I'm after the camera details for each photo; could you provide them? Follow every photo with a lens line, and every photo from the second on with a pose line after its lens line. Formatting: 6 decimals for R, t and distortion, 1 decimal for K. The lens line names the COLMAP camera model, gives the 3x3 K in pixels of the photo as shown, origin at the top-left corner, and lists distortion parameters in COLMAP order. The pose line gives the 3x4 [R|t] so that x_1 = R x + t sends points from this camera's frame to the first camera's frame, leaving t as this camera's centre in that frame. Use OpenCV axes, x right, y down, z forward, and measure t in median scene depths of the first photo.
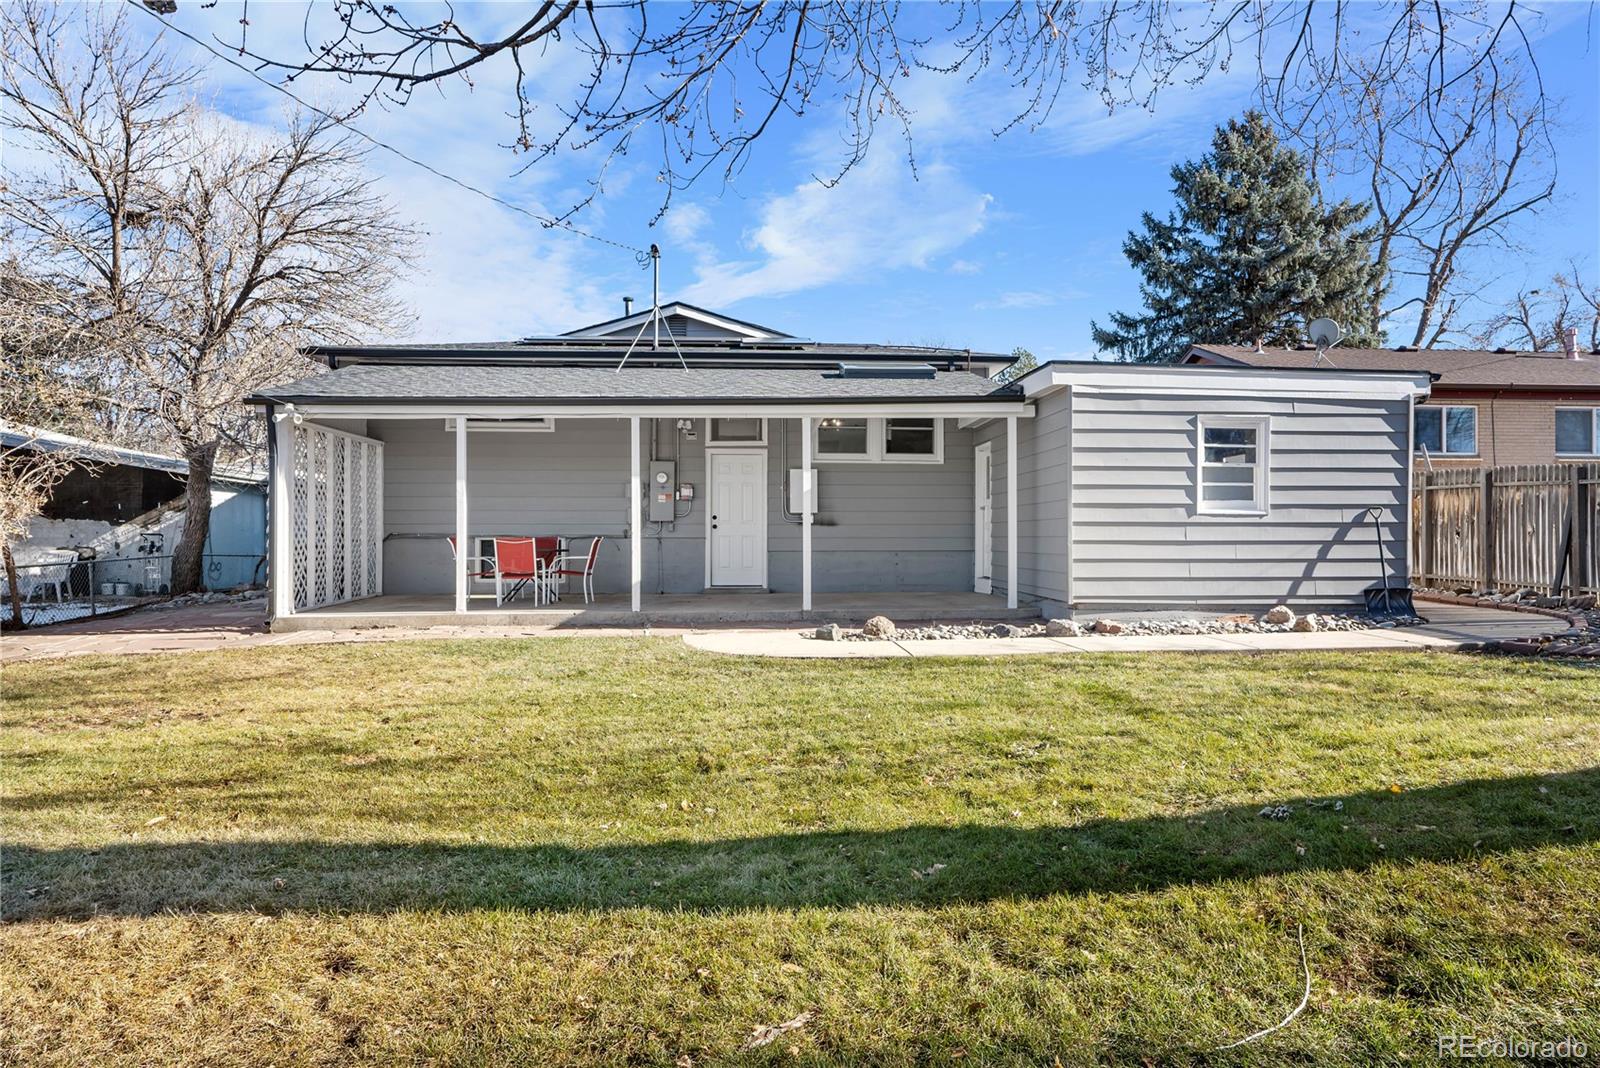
lens RADIAL K [[1055.8, 0, 799.9], [0, 1055.8, 530.6], [0, 0, 1]] dist [-0.008099, 0.000329]
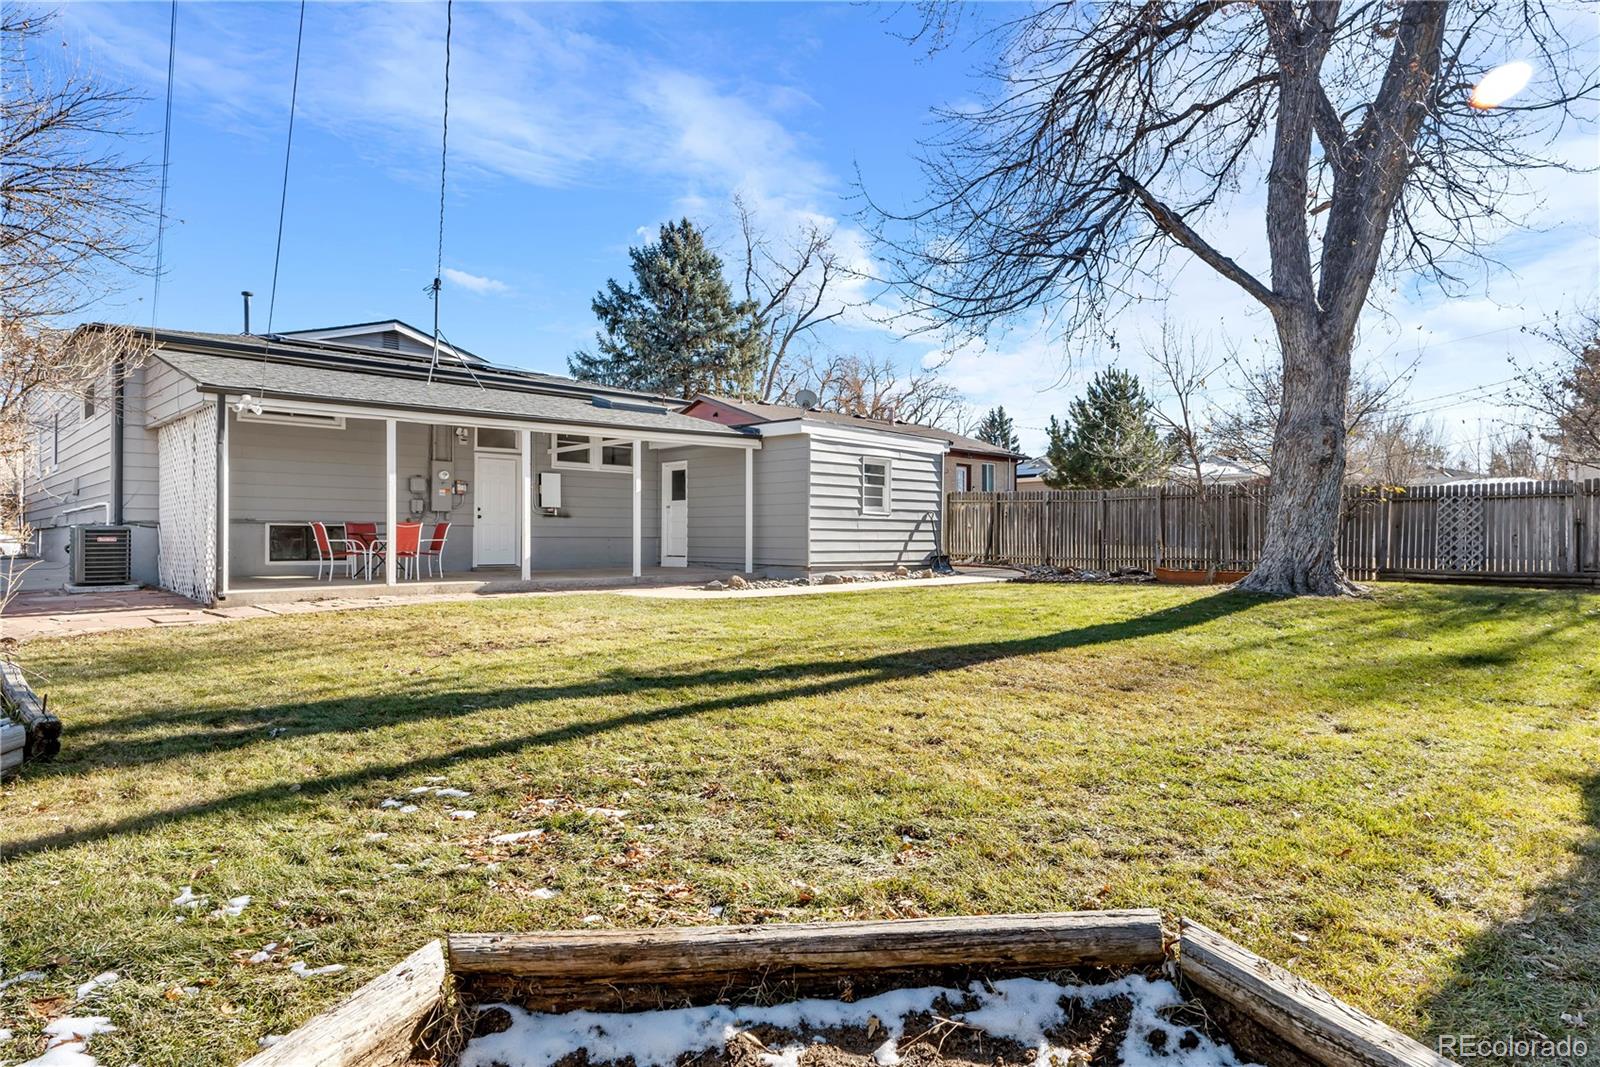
lens RADIAL K [[964.6, 0, 800.2], [0, 964.6, 537.2], [0, 0, 1]] dist [0.001113, 0.000494]
pose [[0.757886, 0.003813, 0.652376, -0.660638], [-0.009391, 0.999943, 0.005065, 0.014083], [-0.652319, -0.009965, 0.757879, -0.116552]]
